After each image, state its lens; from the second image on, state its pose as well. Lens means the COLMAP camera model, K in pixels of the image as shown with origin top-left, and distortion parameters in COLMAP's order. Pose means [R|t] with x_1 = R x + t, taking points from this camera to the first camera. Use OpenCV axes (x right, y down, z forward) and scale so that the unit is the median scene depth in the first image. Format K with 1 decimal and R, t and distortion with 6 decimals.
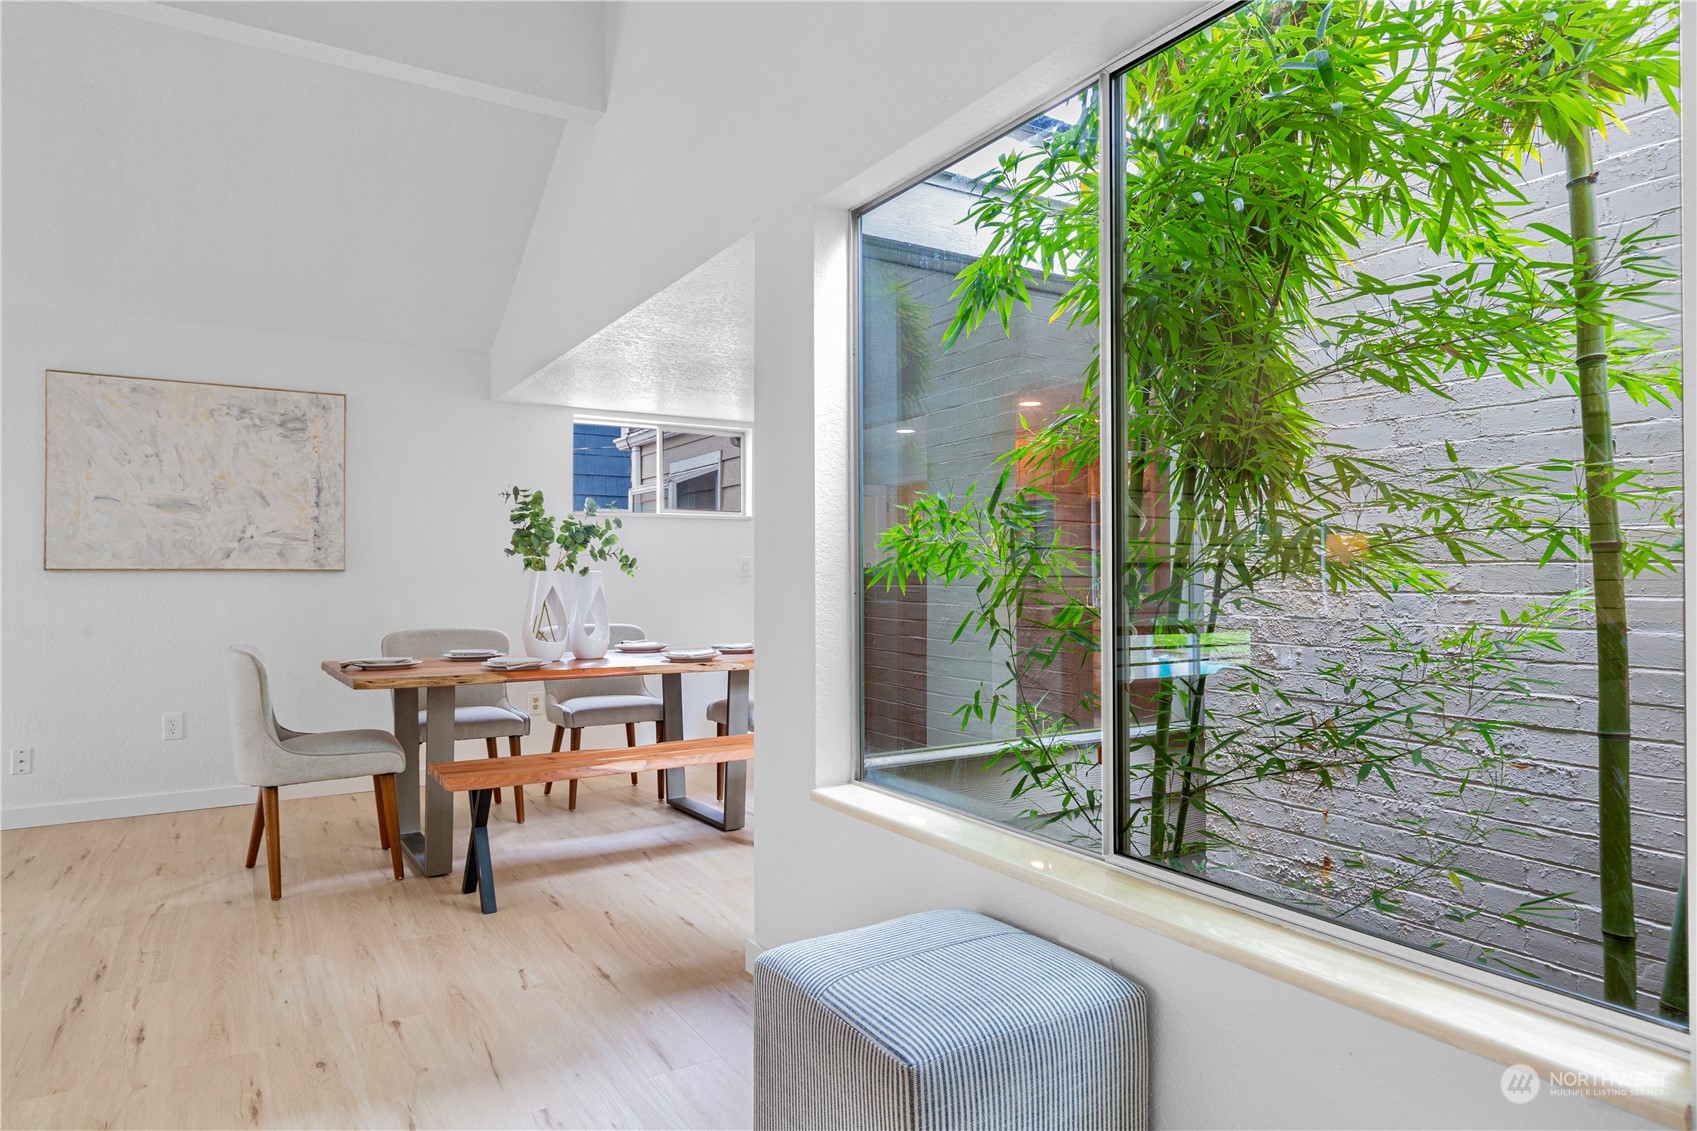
lens RADIAL K [[1064.8, 0, 859.3], [0, 1064.8, 567.6], [0, 0, 1]] dist [0.006011, 0.004370]
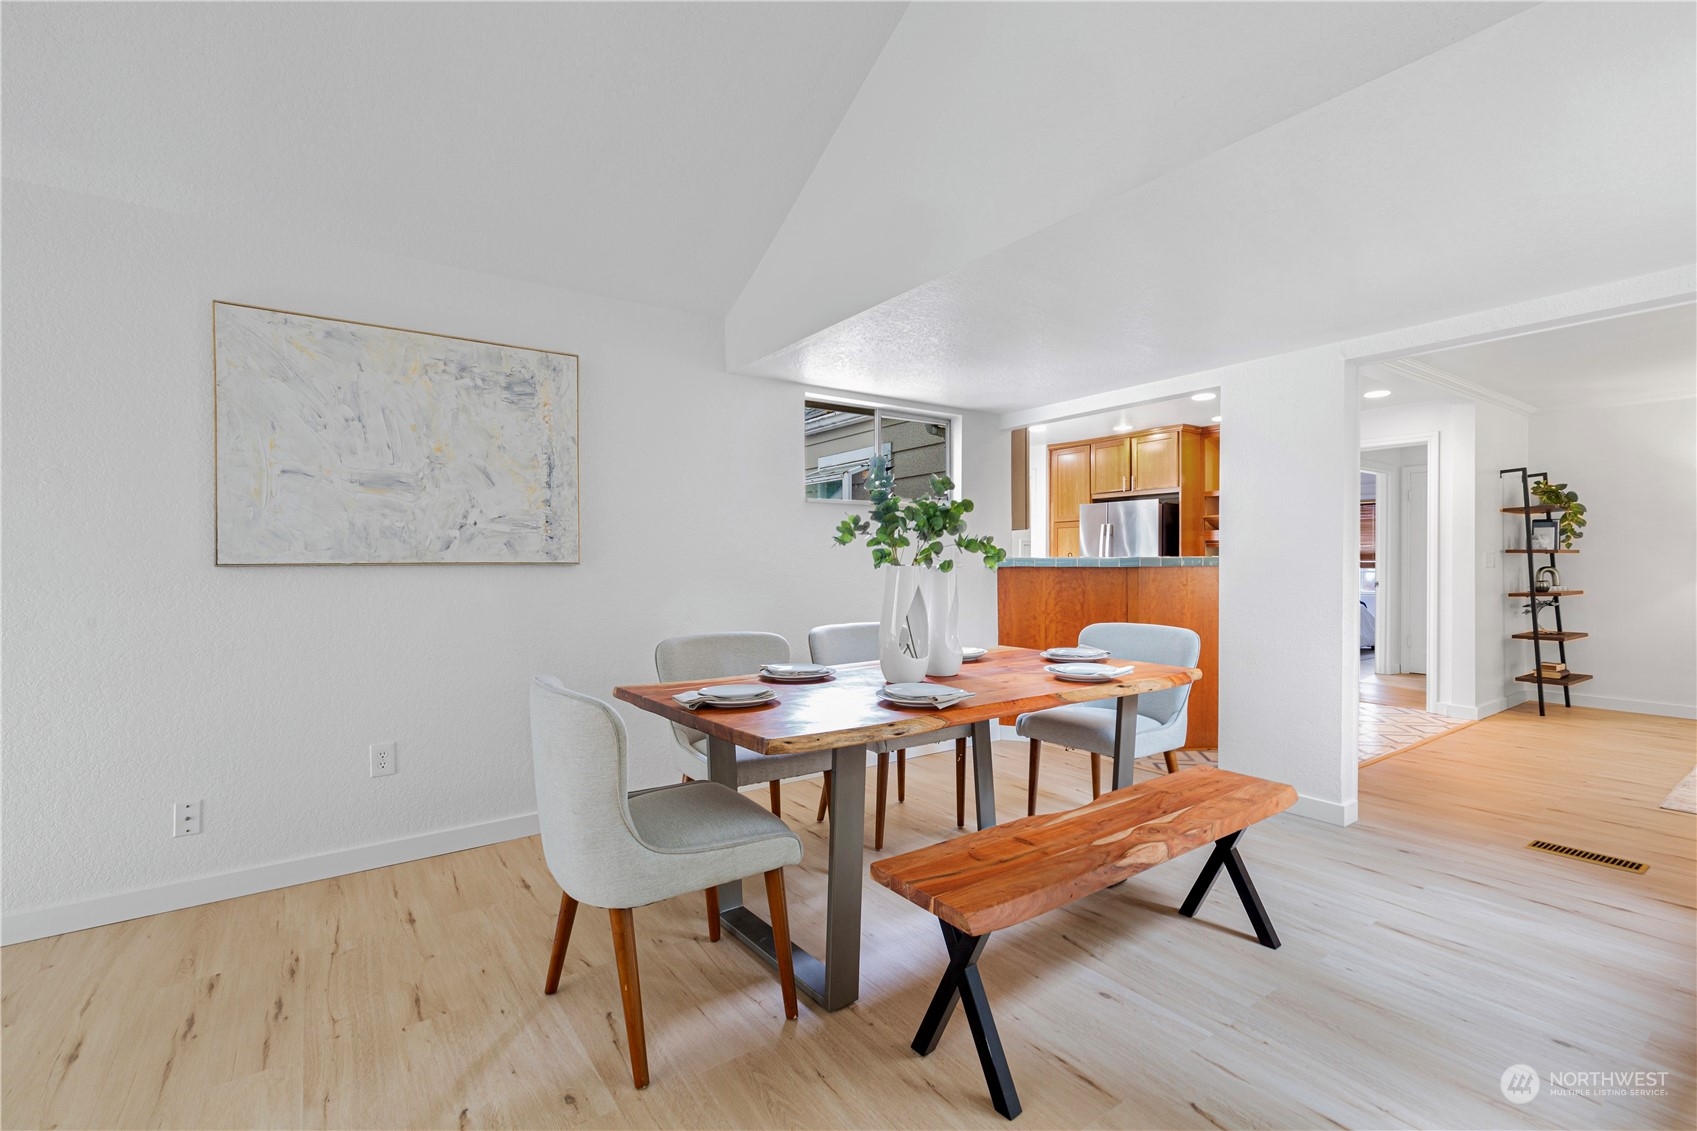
lens RADIAL K [[776.1, 0, 845.5], [0, 776.1, 567.4], [0, 0, 1]] dist [0.008990, -0.001731]
pose [[0.997130, -0.002405, 0.075669, -0.336739], [0.001162, 0.999864, 0.016474, -0.004644], [-0.075698, -0.016339, 0.996997, 0.390027]]
